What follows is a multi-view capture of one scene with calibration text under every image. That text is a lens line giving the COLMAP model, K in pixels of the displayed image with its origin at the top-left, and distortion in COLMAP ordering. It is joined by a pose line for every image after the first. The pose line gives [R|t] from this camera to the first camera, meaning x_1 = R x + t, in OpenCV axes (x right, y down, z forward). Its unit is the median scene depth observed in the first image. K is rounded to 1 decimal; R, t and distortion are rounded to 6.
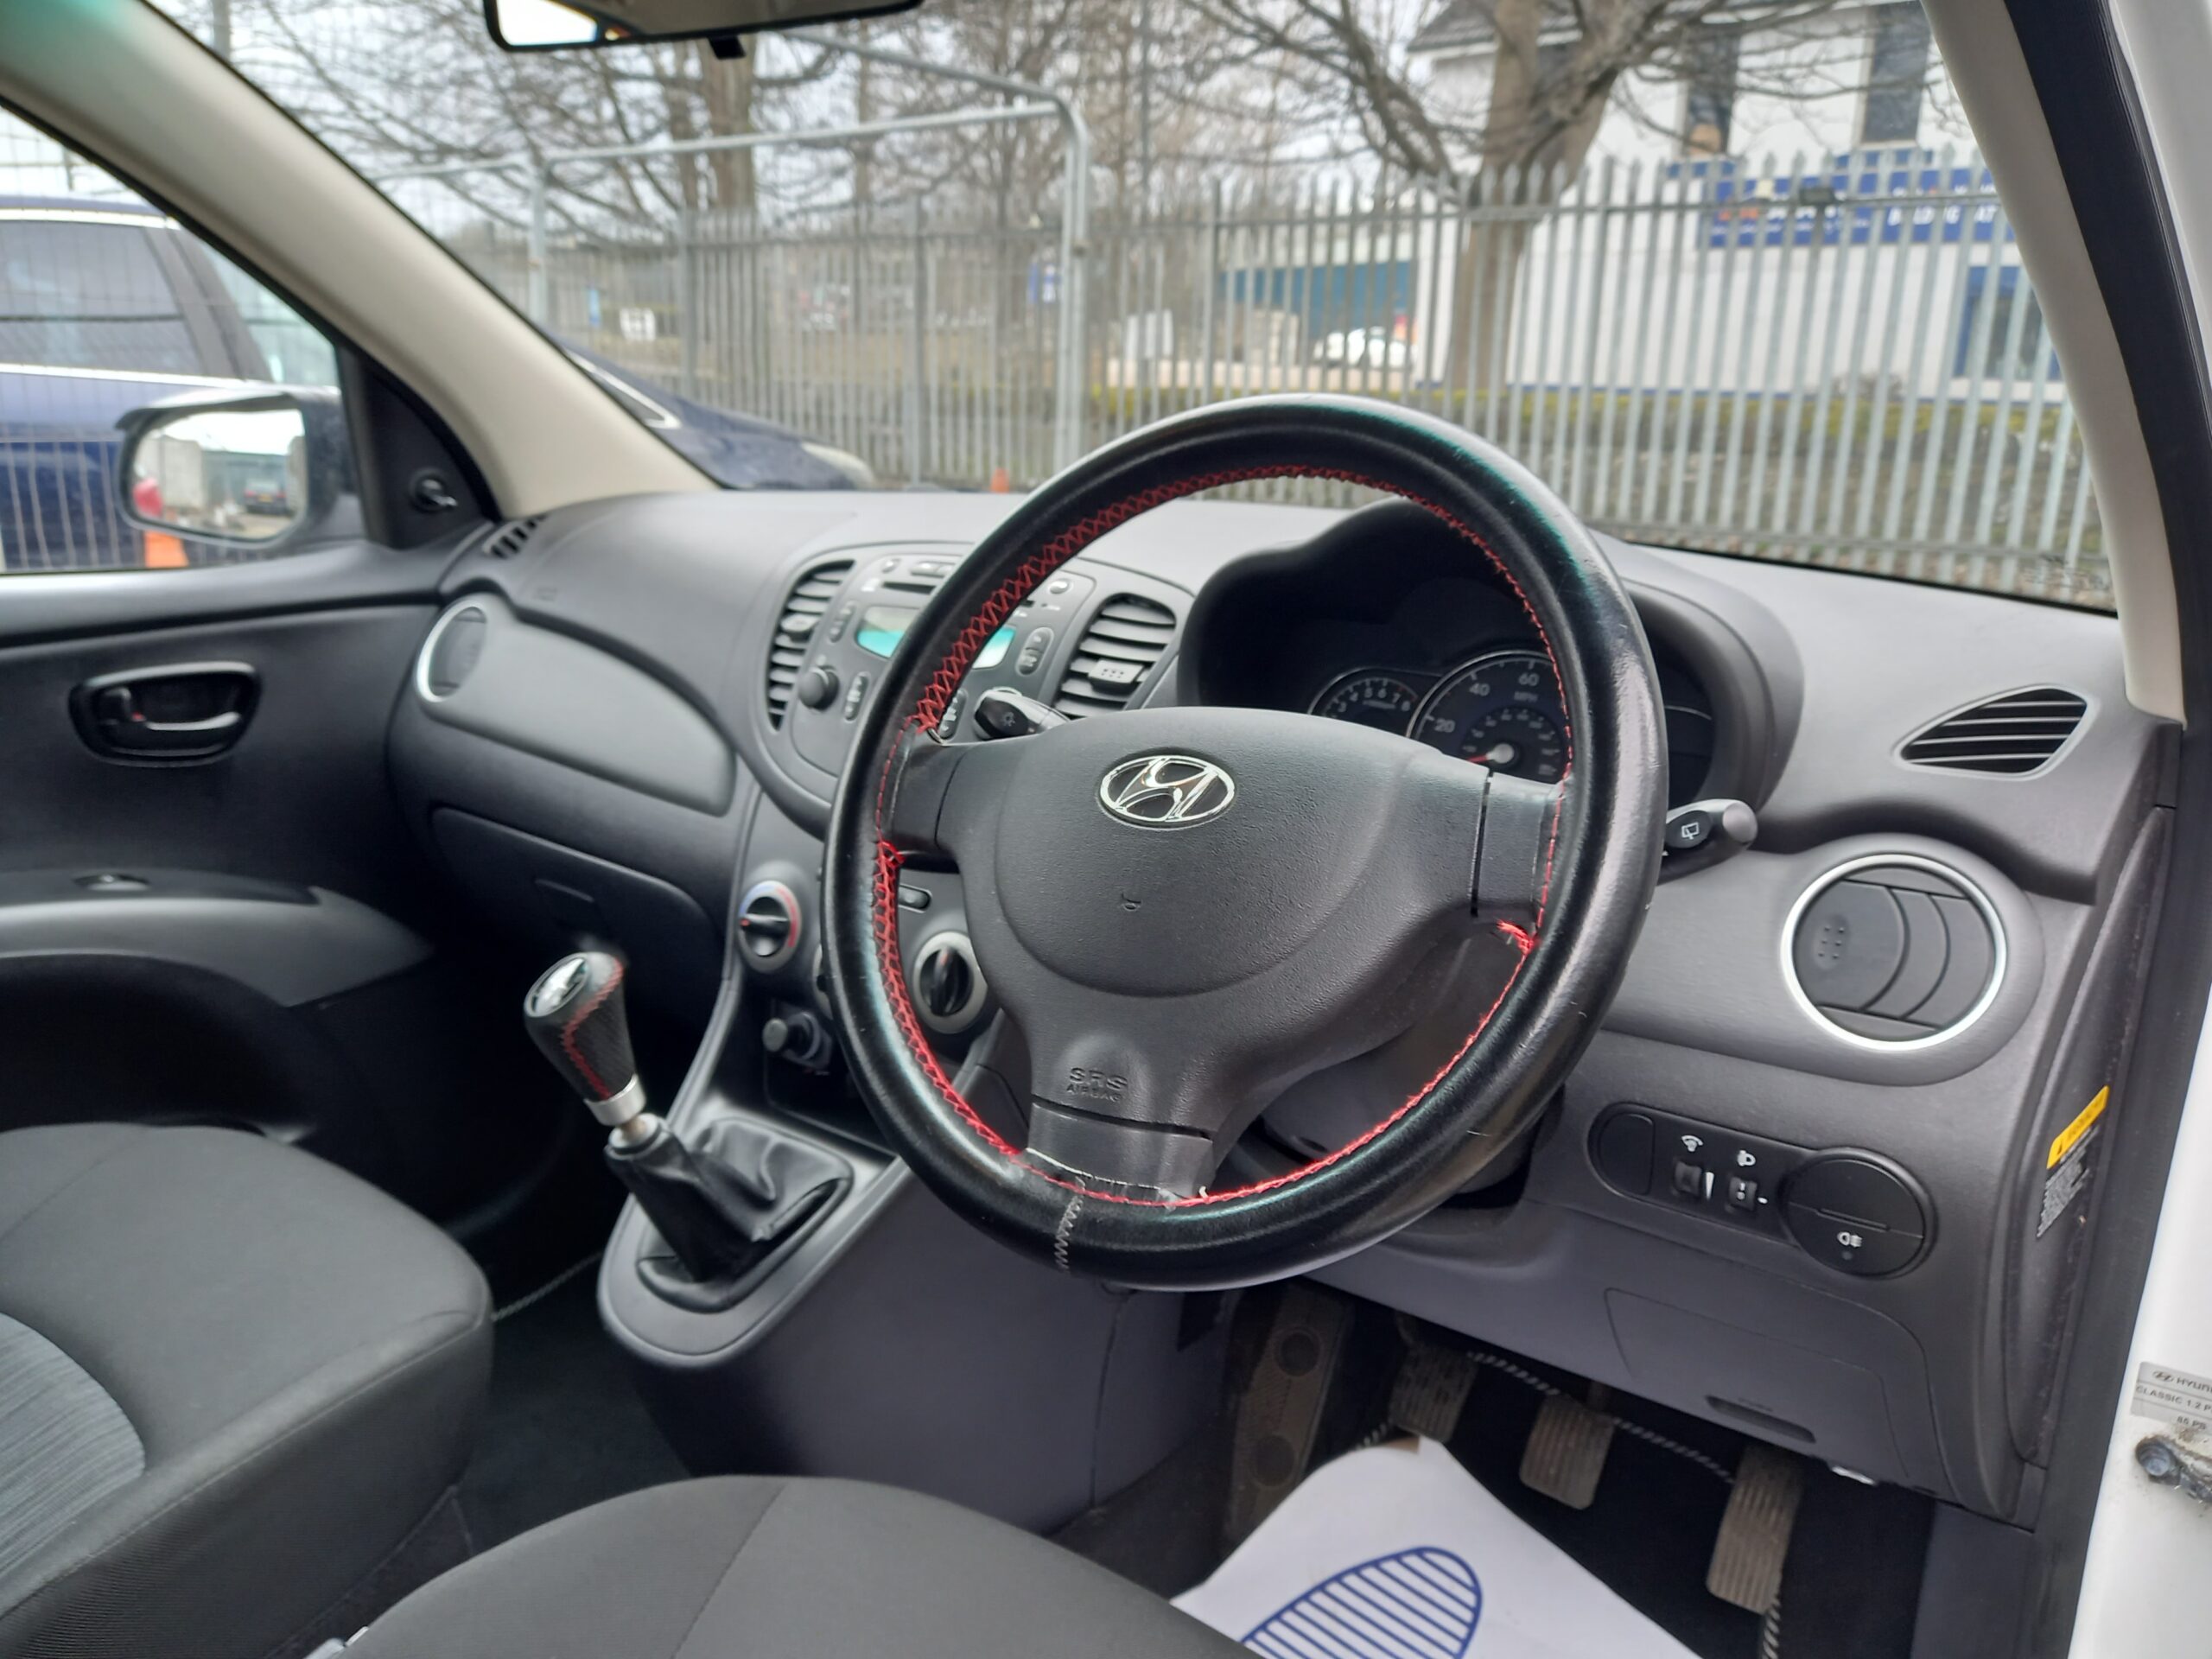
lens RADIAL K [[1659.6, 0, 1107.0], [0, 1659.6, 829.5], [0, 0, 1]] dist [0.037174, -0.035534]
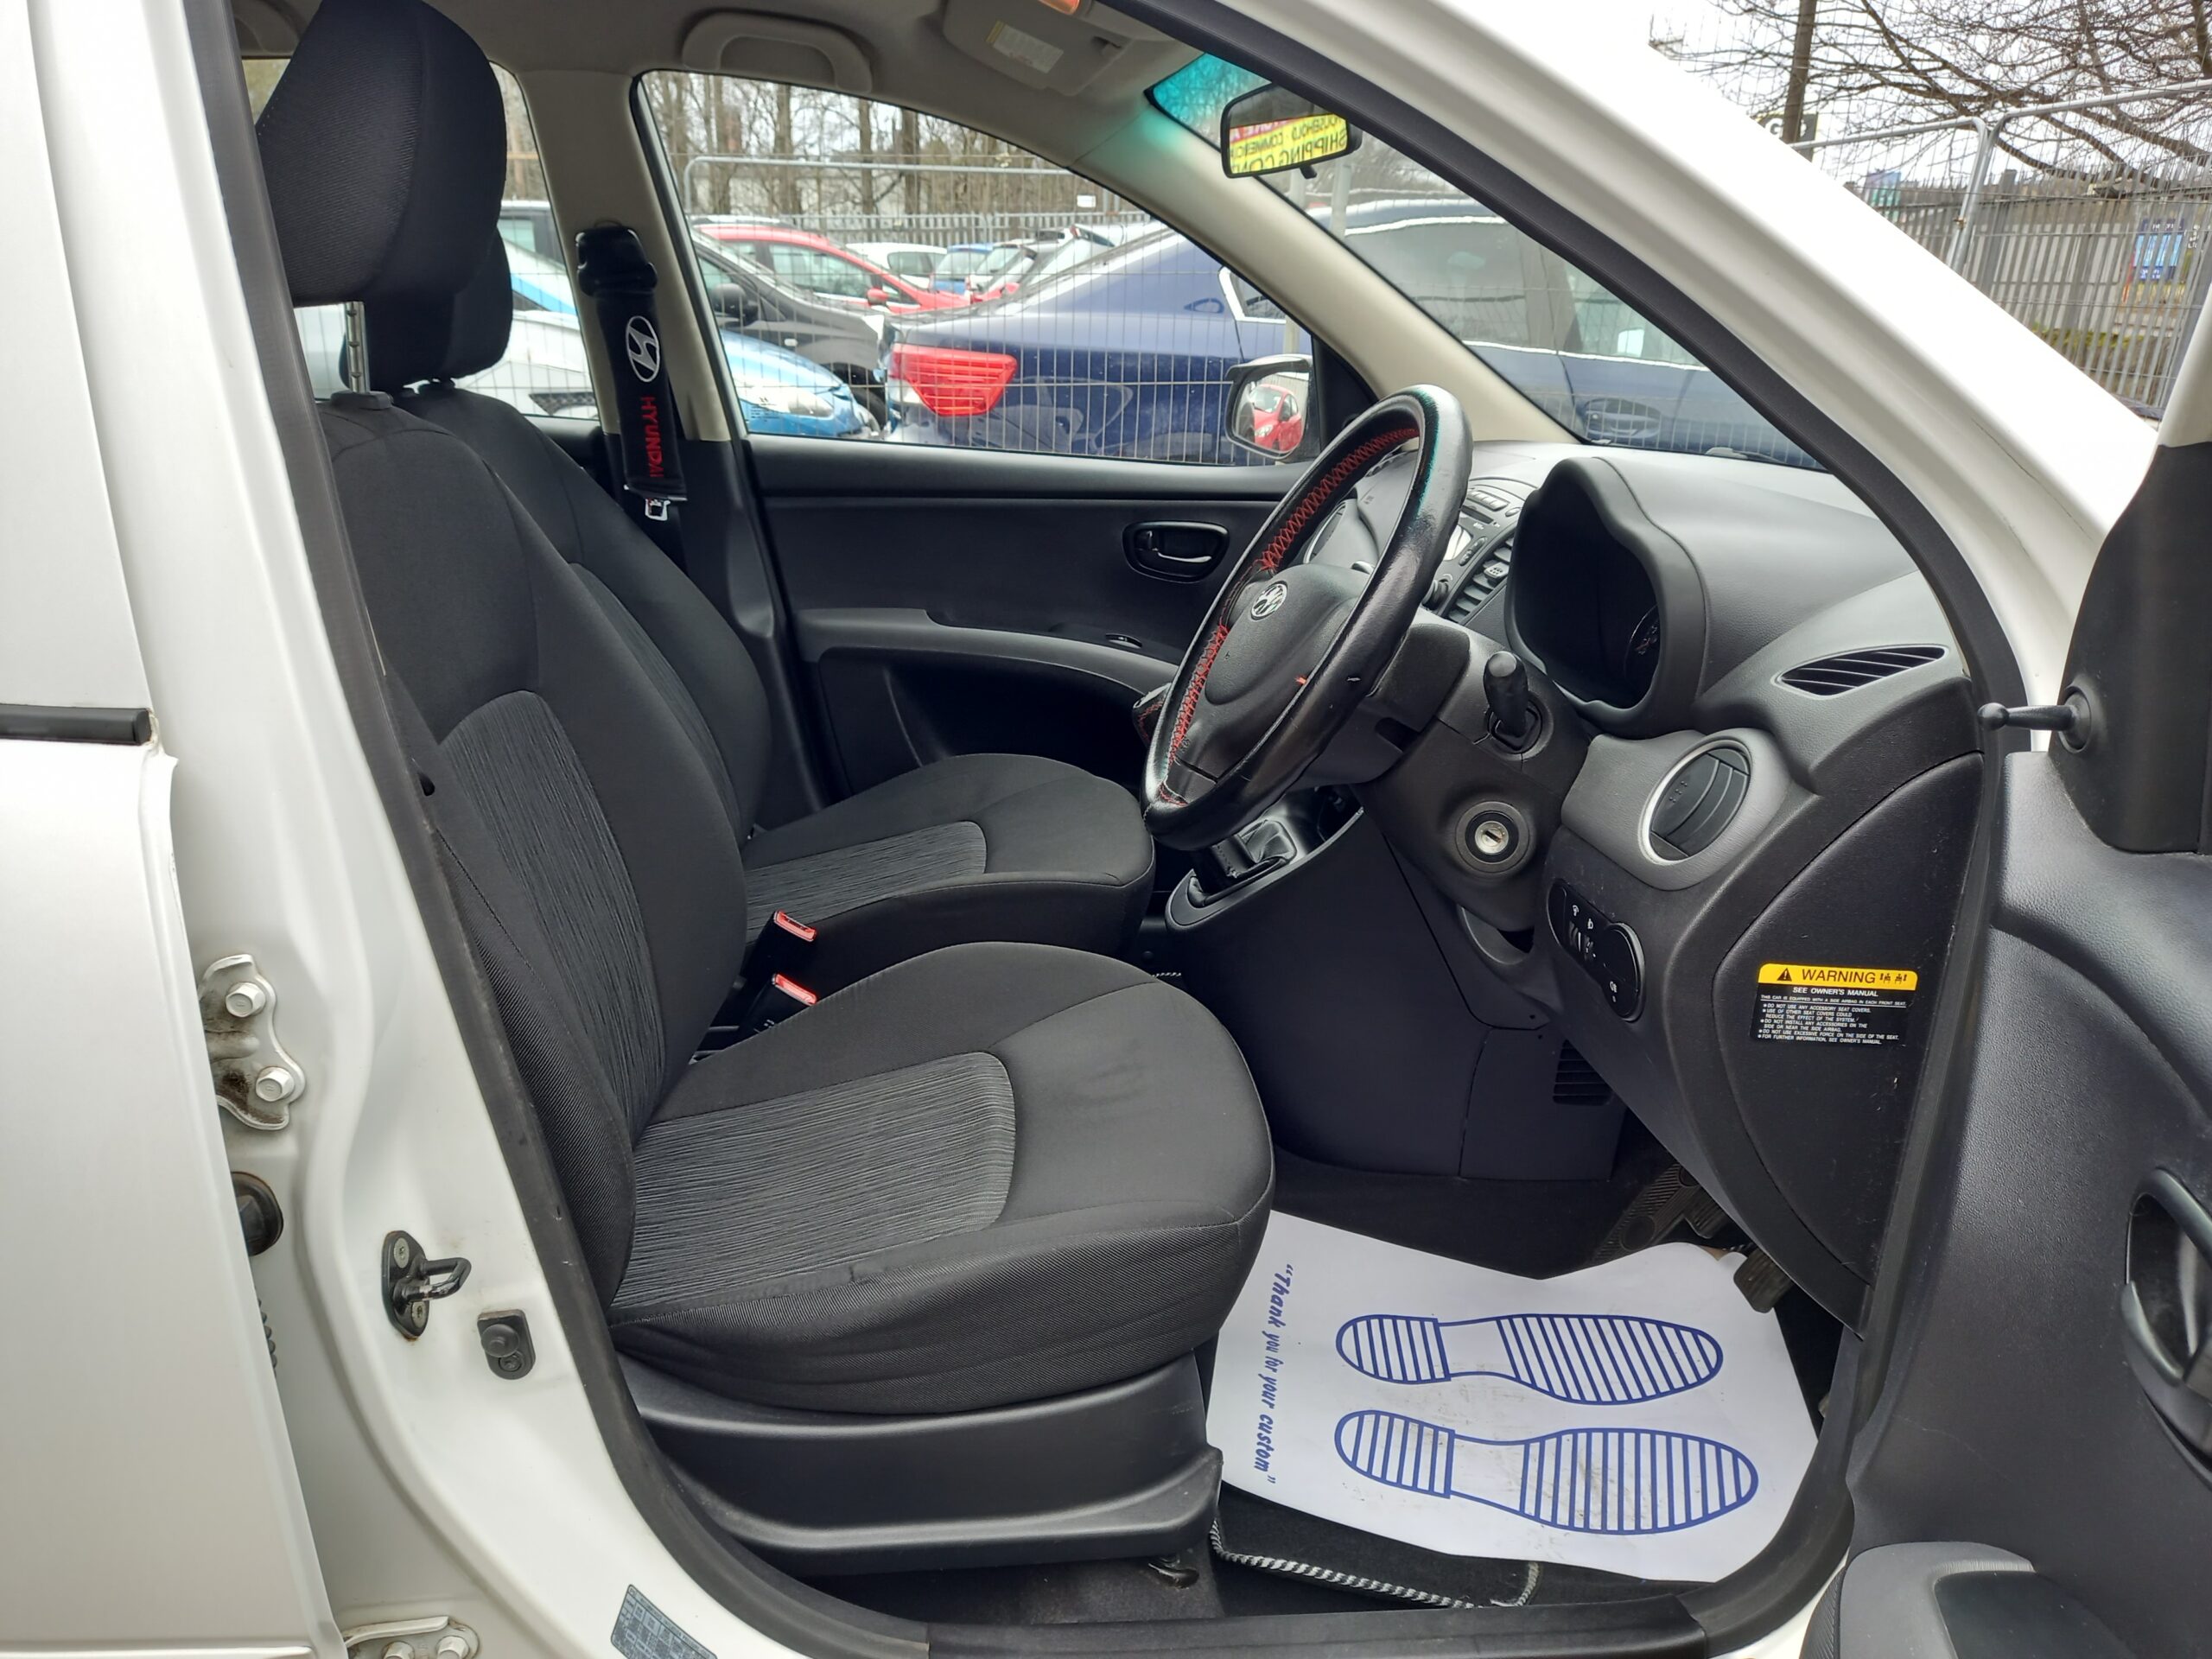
lens RADIAL K [[1616.7, 0, 1104.0], [0, 1616.7, 825.4], [0, 0, 1]] dist [0.074375, -0.052444]
pose [[0.670077, 0.241783, -0.701811, 0.811264], [-0.221629, 0.967506, 0.121711, 0.022000], [0.708433, 0.073987, 0.701889, -0.238303]]
